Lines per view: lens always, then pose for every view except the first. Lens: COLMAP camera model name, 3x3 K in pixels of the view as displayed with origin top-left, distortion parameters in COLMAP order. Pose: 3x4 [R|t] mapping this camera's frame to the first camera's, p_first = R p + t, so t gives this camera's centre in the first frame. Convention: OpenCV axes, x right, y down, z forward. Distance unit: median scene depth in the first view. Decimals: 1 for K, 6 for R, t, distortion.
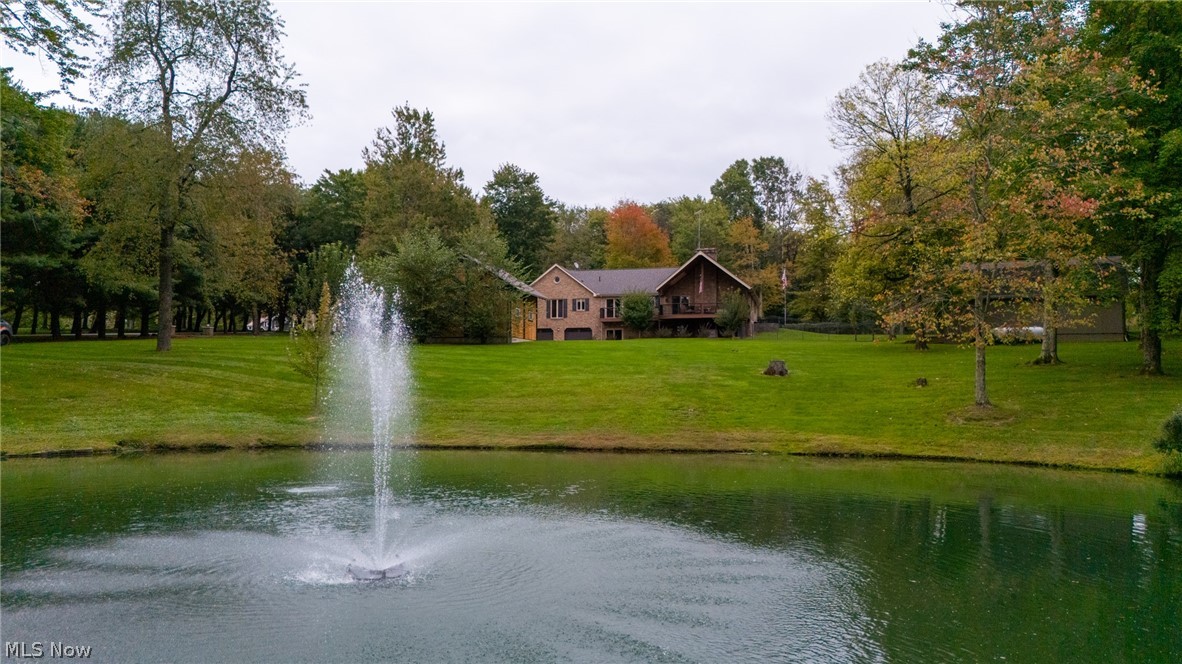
lens RADIAL K [[868.5, 0, 590.3], [0, 868.5, 332.2], [0, 0, 1]] dist [0.034087, -0.002539]
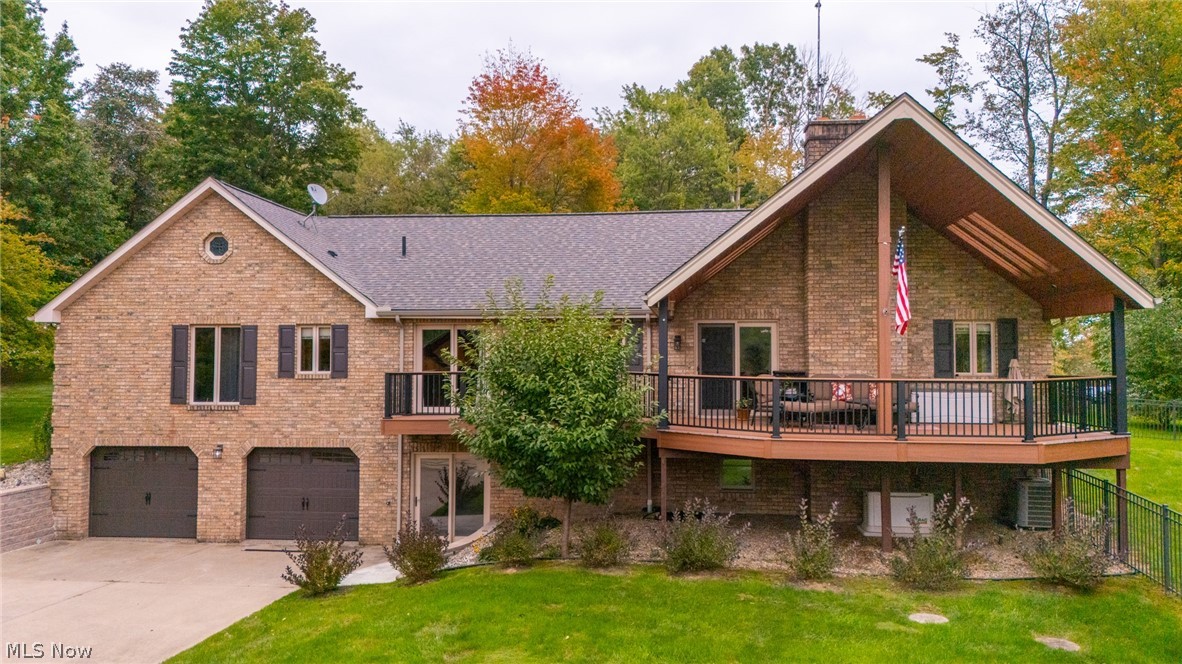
lens RADIAL K [[868.5, 0, 592.9], [0, 868.5, 332.1], [0, 0, 1]] dist [0.034087, -0.002539]
pose [[0.991964, 0.007285, 0.126307, 0.033735], [-0.010188, 0.999698, 0.022353, -0.041588], [-0.126106, -0.023461, 0.991739, 0.723431]]
